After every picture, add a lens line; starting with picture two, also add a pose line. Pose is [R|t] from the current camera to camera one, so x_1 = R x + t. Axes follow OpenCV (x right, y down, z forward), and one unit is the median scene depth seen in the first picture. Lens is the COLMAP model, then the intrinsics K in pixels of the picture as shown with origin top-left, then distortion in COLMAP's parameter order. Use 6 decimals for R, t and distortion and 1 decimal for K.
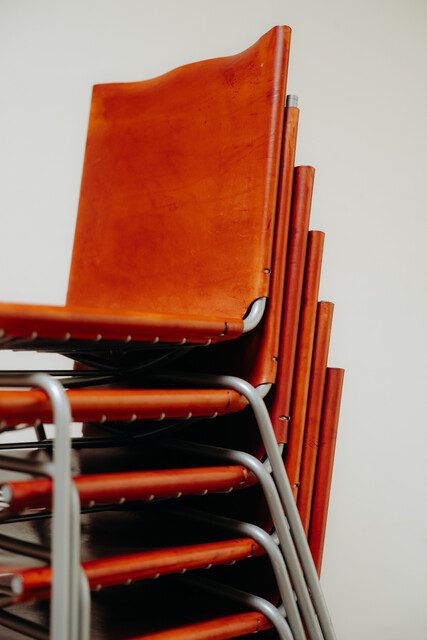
lens RADIAL K [[1022.8, 0, 213.5], [0, 1022.8, 320.0], [0, 0, 1]] dist [-0.022081, -0.033029]
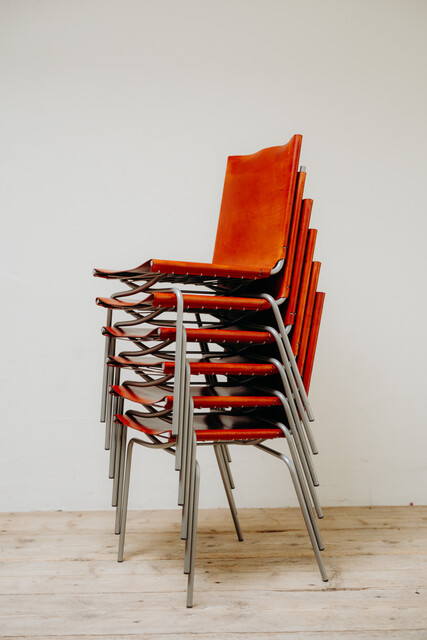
lens RADIAL K [[879.2, 0, 213.5], [0, 879.2, 320.0], [0, 0, 1]] dist [0.000269, -0.001892]
pose [[0.961249, 0.022809, -0.274736, 0.416742], [-0.013162, 0.999232, 0.036904, 0.040165], [0.275367, -0.031858, 0.960811, -0.861467]]
